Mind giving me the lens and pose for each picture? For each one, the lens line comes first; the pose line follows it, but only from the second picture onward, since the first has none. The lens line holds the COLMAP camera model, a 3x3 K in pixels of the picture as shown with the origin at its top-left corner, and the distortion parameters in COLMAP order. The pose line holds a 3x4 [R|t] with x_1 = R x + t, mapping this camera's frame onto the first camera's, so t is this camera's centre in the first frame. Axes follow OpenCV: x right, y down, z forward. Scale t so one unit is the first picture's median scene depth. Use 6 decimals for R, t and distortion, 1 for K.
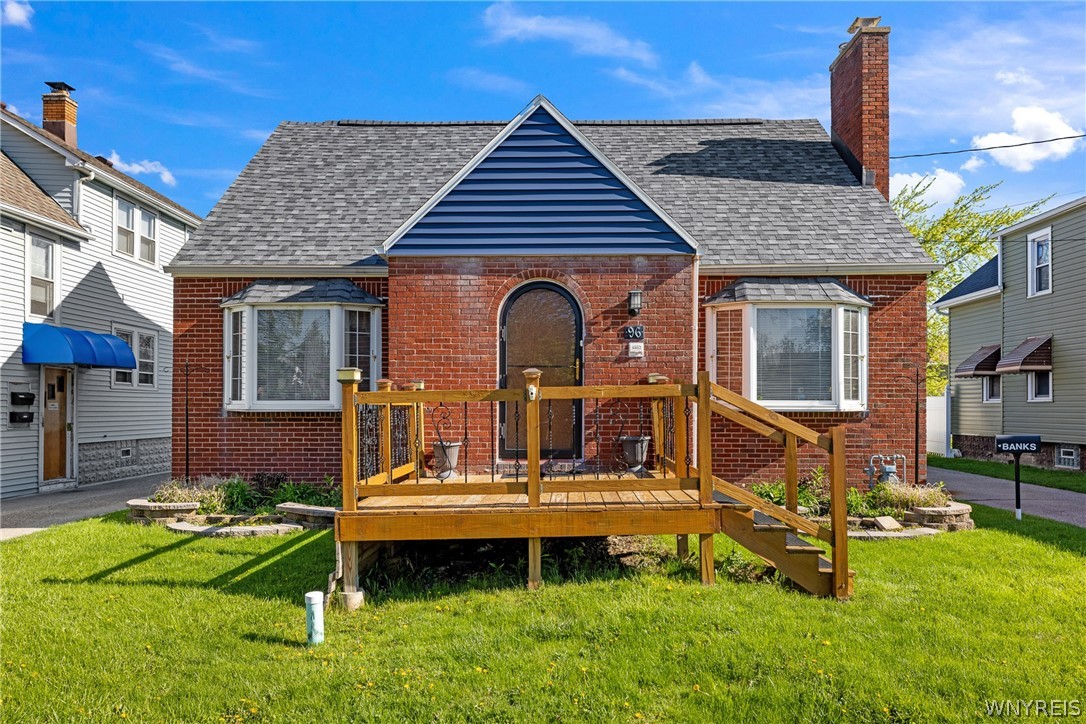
lens RADIAL K [[772.8, 0, 543.5], [0, 772.8, 397.1], [0, 0, 1]] dist [0.002928, -0.003745]
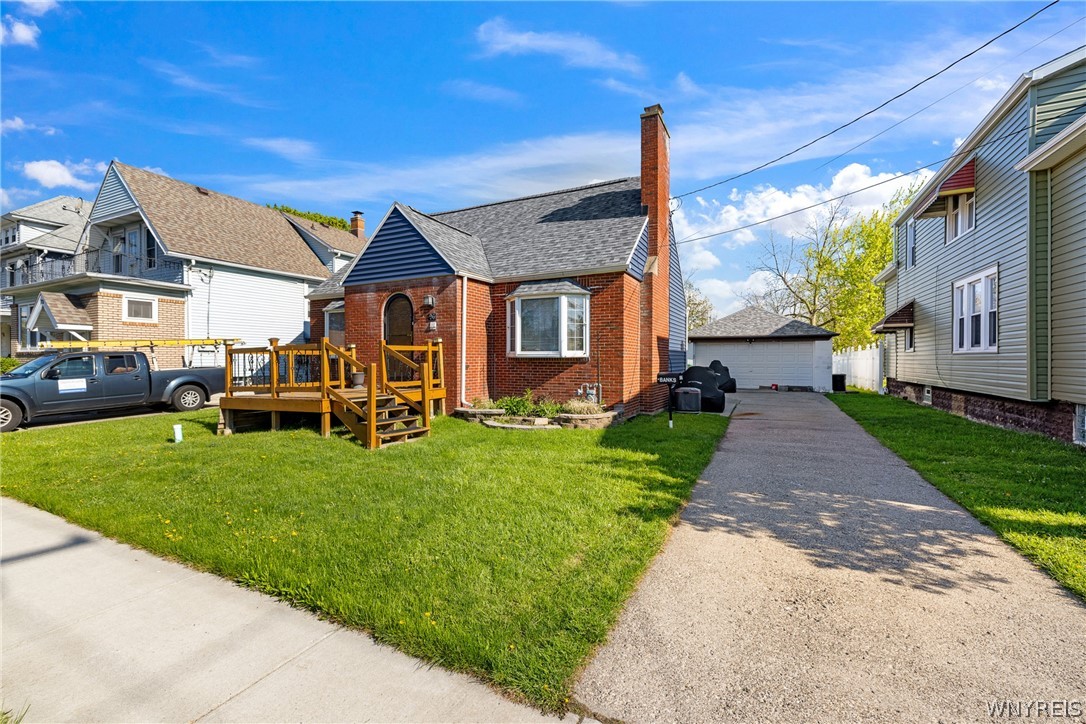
lens RADIAL K [[460.6, 0, 543.0], [0, 460.6, 362.0], [0, 0, 1]] dist [-0.000895, 0.000142]
pose [[0.898021, 0.001257, -0.439951, 0.869841], [0.007493, 0.999807, 0.018151, 0.010948], [0.439889, -0.019596, 0.897838, 0.079658]]
